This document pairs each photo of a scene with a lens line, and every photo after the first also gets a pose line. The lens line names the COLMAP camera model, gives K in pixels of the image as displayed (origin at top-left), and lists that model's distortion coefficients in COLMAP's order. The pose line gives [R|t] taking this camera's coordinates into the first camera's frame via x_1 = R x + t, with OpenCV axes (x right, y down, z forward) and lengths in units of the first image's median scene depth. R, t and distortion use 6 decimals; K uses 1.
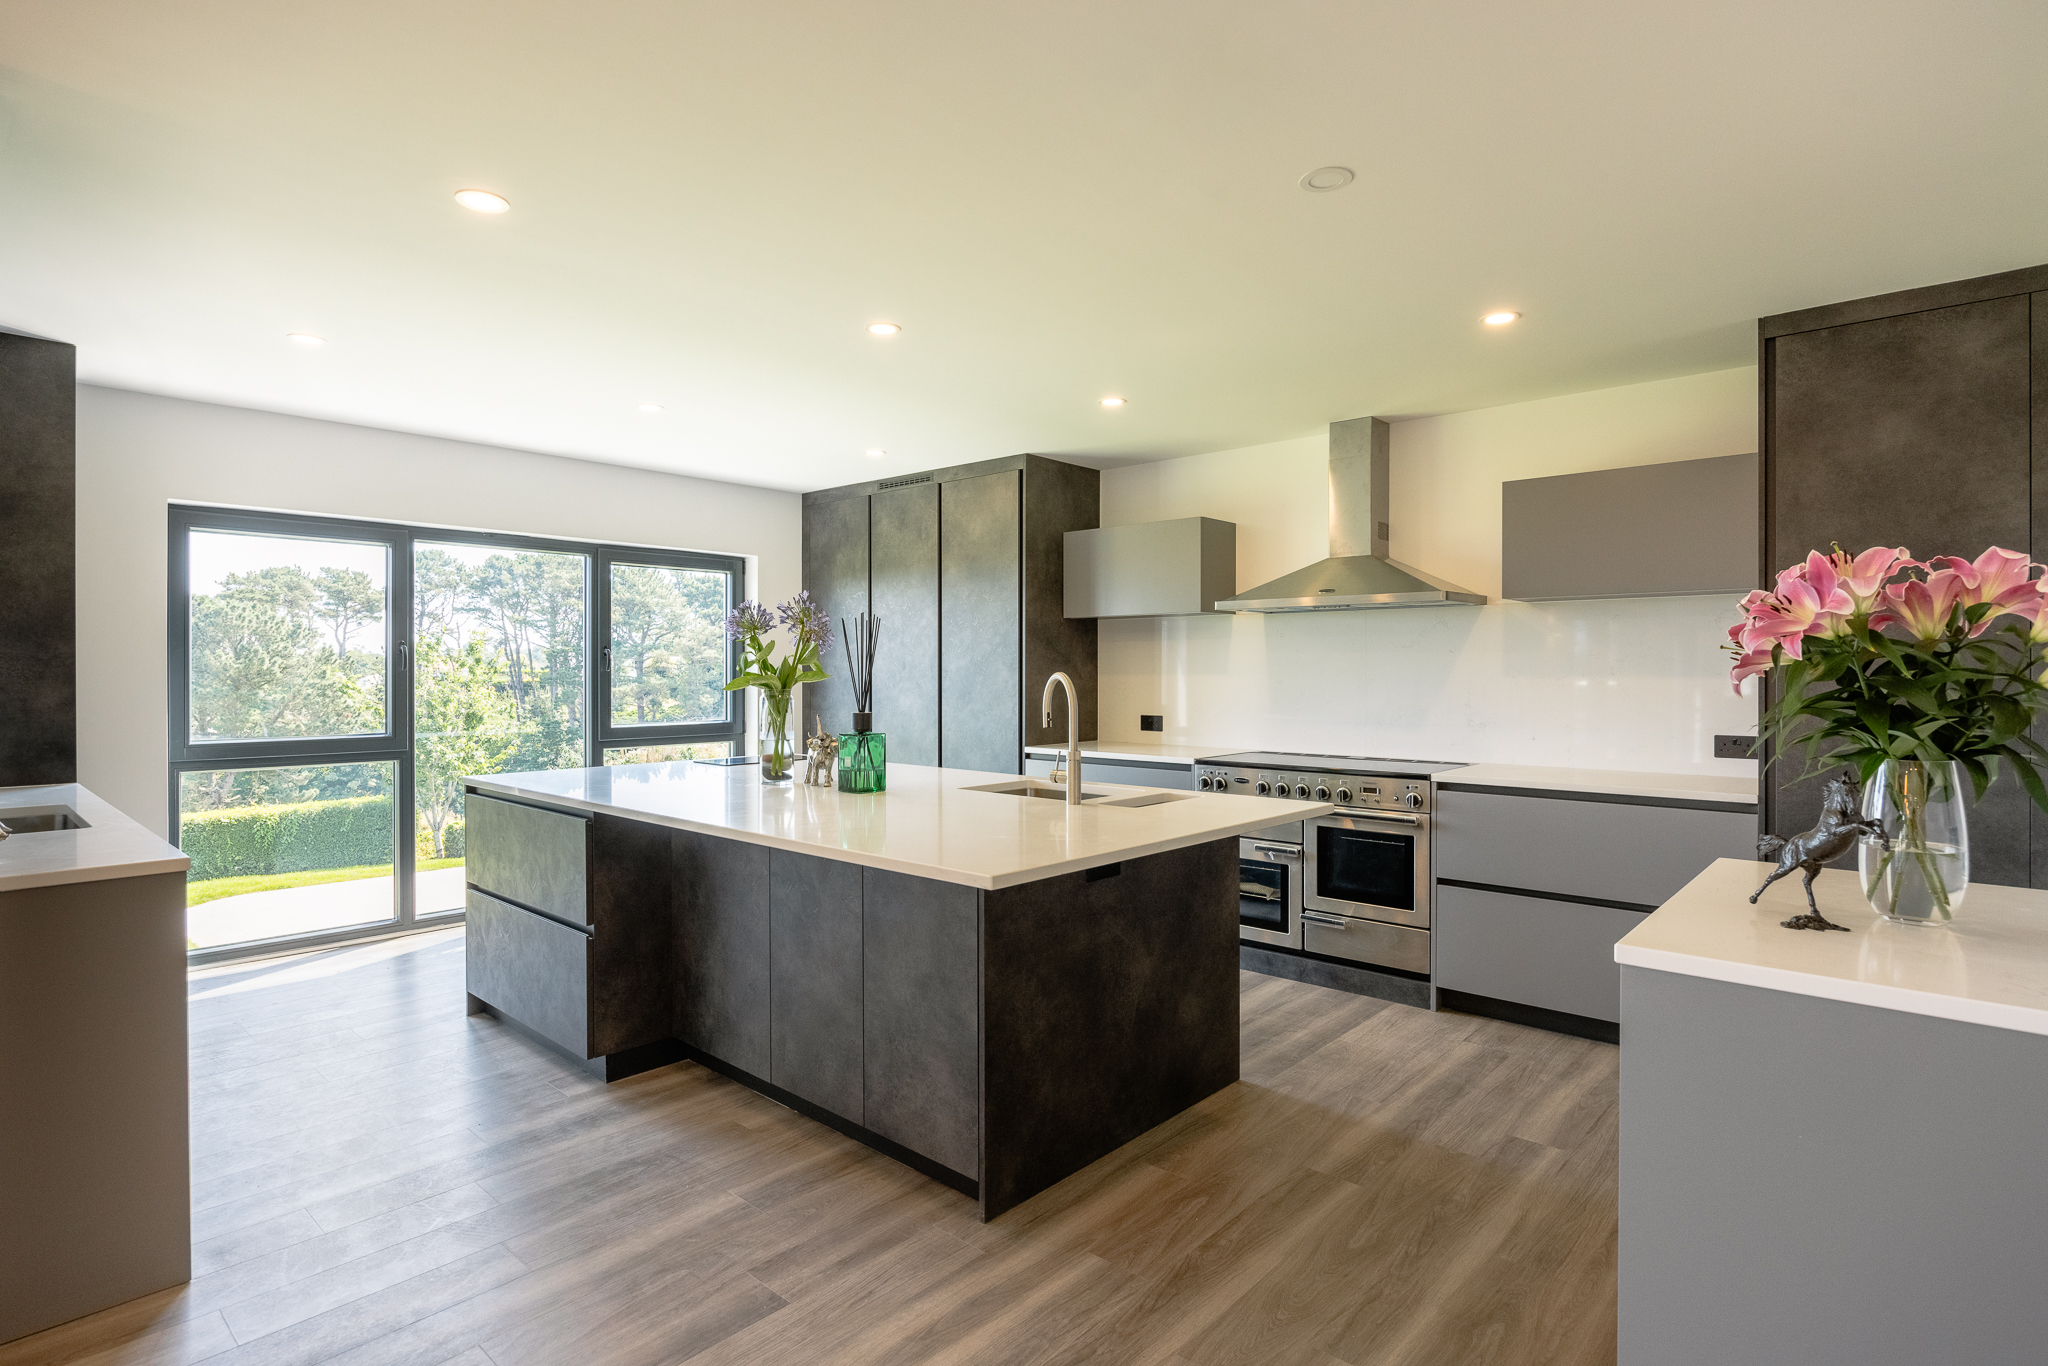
lens RADIAL K [[1022.3, 0, 1024.0], [0, 1022.3, 683.0], [0, 0, 1]] dist [-0.012930, -0.000150]
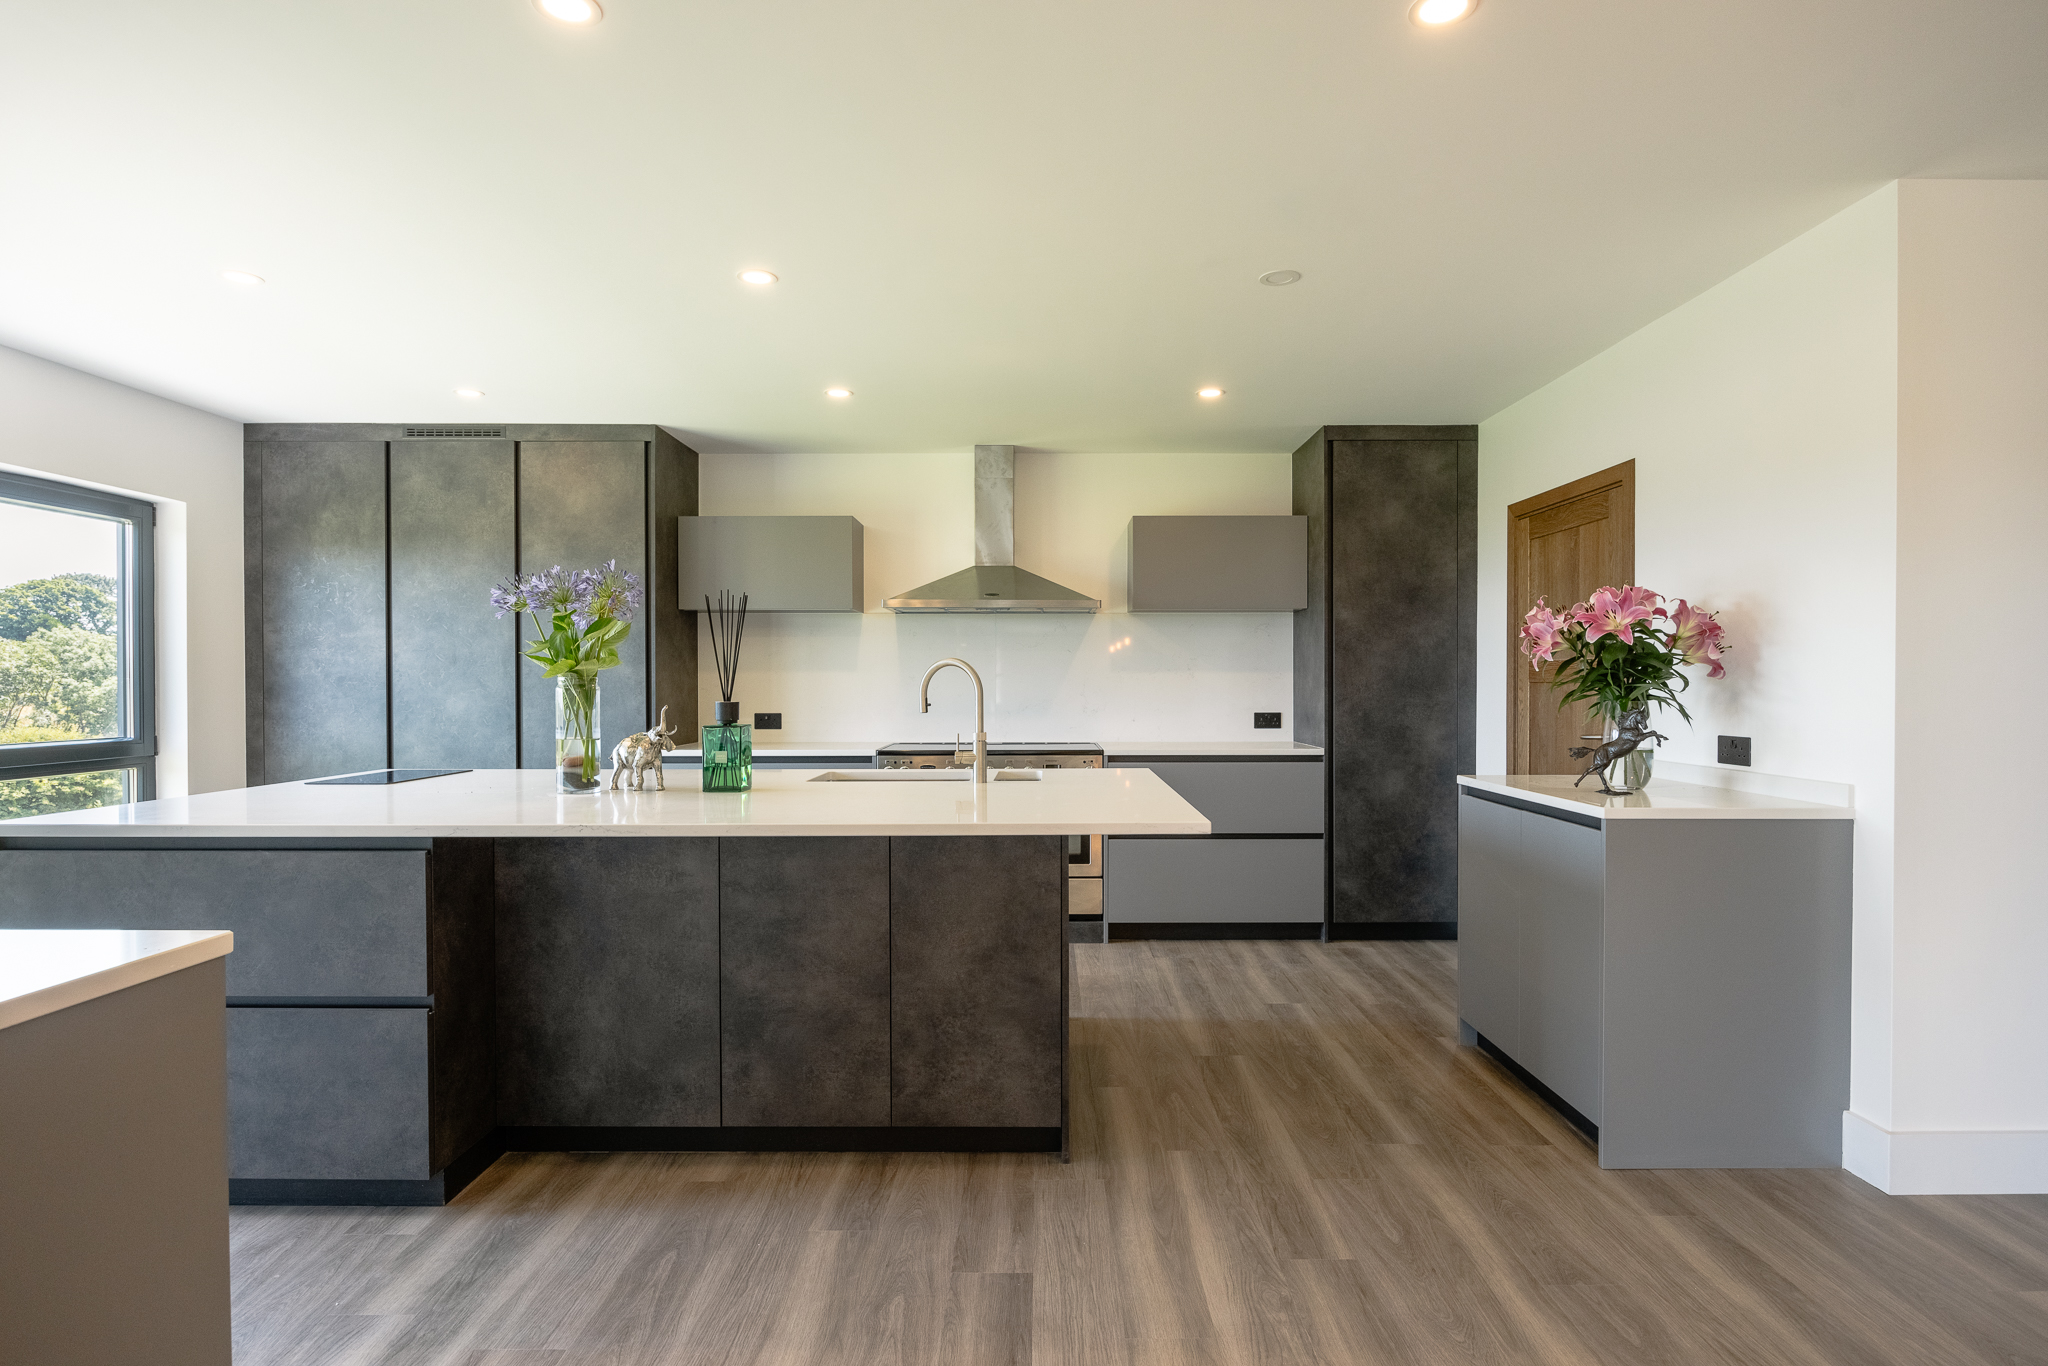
lens RADIAL K [[1042.7, 0, 1031.0], [0, 1042.7, 696.1], [0, 0, 1]] dist [-0.010557, 0.000462]
pose [[0.744358, -0.009401, 0.667714, -0.612210], [0.009540, 0.999949, 0.003443, 0.025047], [-0.667712, 0.003807, 0.744410, 0.158185]]
